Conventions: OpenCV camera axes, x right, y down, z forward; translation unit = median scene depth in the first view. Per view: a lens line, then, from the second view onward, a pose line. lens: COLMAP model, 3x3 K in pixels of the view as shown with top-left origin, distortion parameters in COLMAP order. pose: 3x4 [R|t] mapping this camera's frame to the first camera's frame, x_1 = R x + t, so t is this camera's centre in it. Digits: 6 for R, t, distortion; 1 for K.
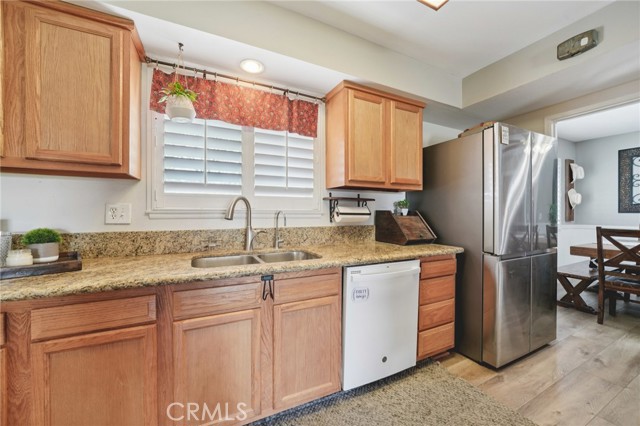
lens RADIAL K [[248.4, 0, 318.8], [0, 248.4, 212.2], [0, 0, 1]] dist [-0.006956, 0.000935]
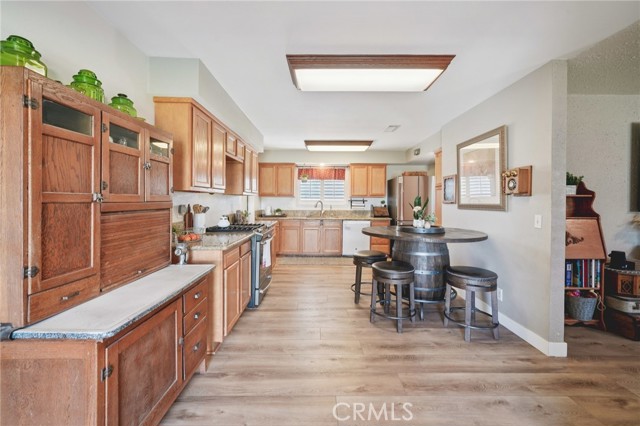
lens RADIAL K [[258.3, 0, 310.8], [0, 258.3, 201.2], [0, 0, 1]] dist [-0.004574, 0.001519]
pose [[0.893499, 0.003290, -0.449053, 1.360619], [-0.005178, 0.999982, -0.002977, -0.050382], [0.449035, 0.004985, 0.893500, -2.593820]]
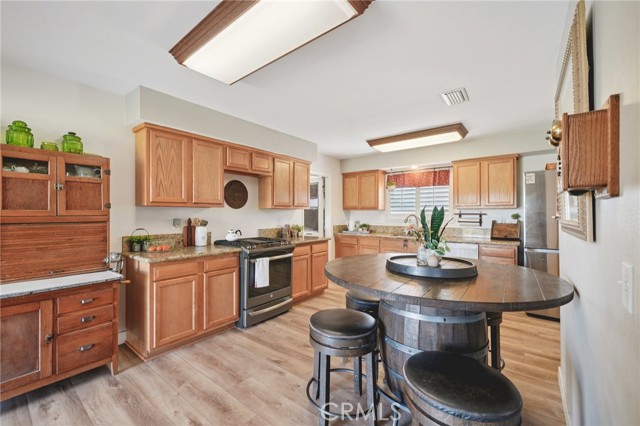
lens RADIAL K [[258.3, 0, 316.5], [0, 258.3, 212.8], [0, 0, 1]] dist [-0.004574, 0.001519]
pose [[0.419054, -0.005098, -0.907947, 2.026365], [-0.004909, 0.999957, -0.007880, -0.059856], [0.907948, 0.007760, 0.419011, -1.267795]]
